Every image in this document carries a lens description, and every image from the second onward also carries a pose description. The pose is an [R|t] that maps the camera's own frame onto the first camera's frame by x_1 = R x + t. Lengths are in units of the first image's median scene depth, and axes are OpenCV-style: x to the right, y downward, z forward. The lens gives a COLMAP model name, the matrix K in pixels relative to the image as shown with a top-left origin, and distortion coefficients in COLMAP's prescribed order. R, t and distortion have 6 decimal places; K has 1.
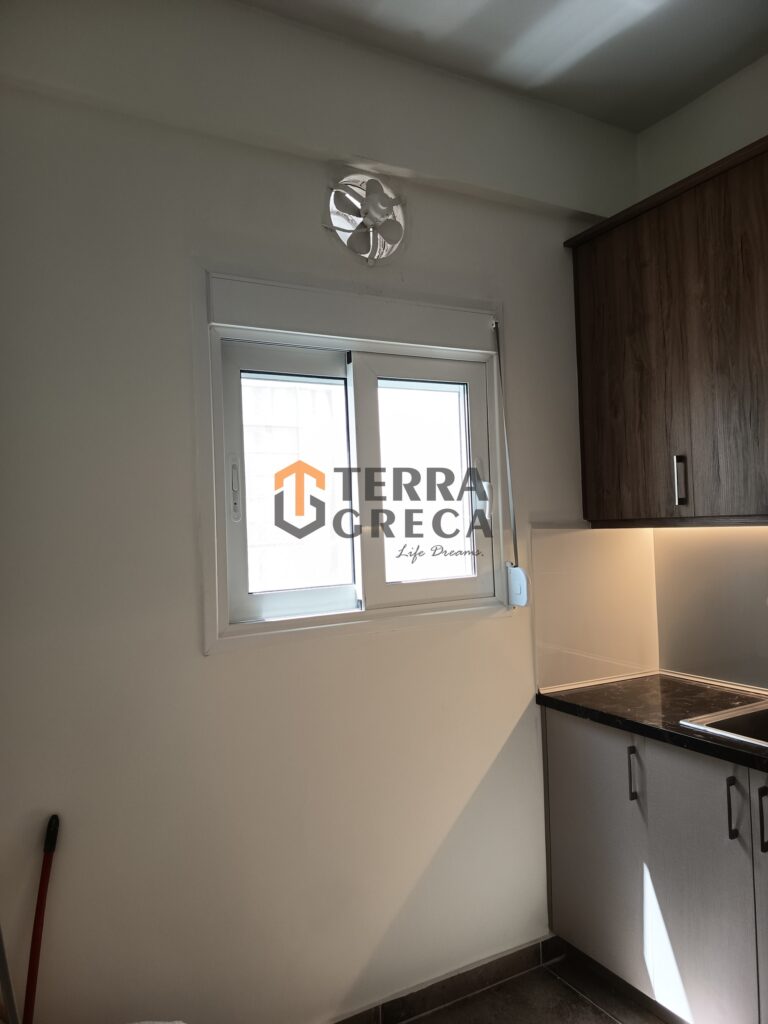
lens RADIAL K [[714.8, 0, 377.5], [0, 714.8, 507.1], [0, 0, 1]] dist [0.071959, -0.096340]
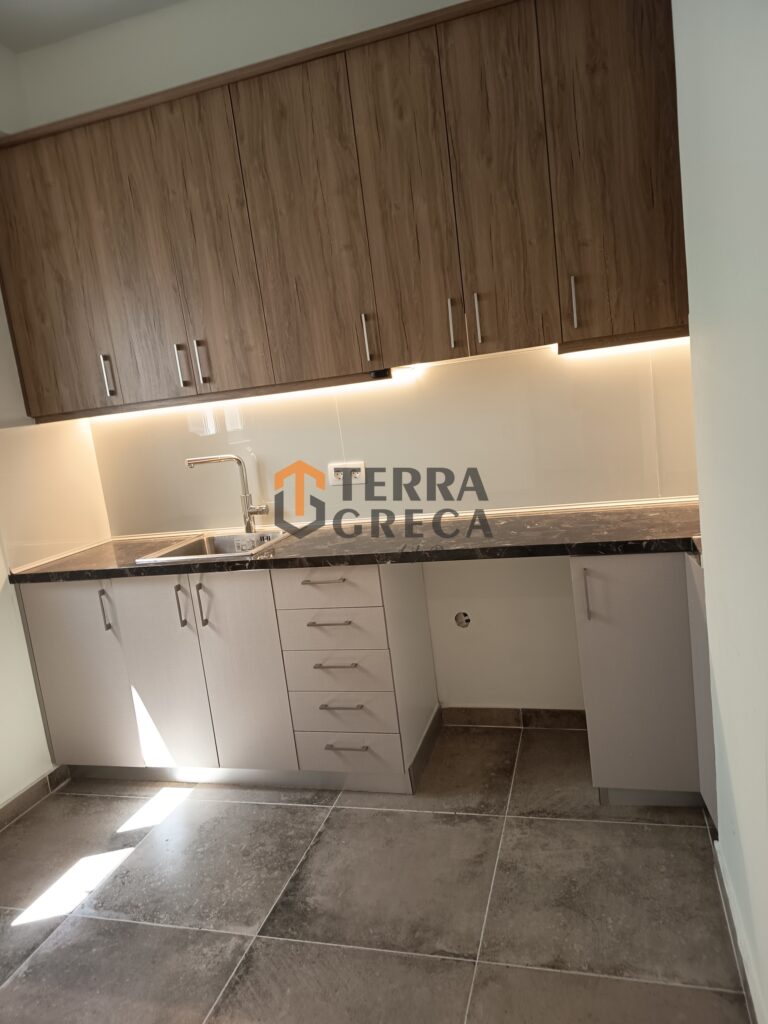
lens RADIAL K [[714.8, 0, 392.9], [0, 714.8, 516.2], [0, 0, 1]] dist [0.071959, -0.096340]
pose [[0.701090, -0.168712, 0.692827, -0.133451], [0.080002, 0.984083, 0.158680, 0.040861], [-0.708571, -0.055821, 0.703428, -0.223651]]
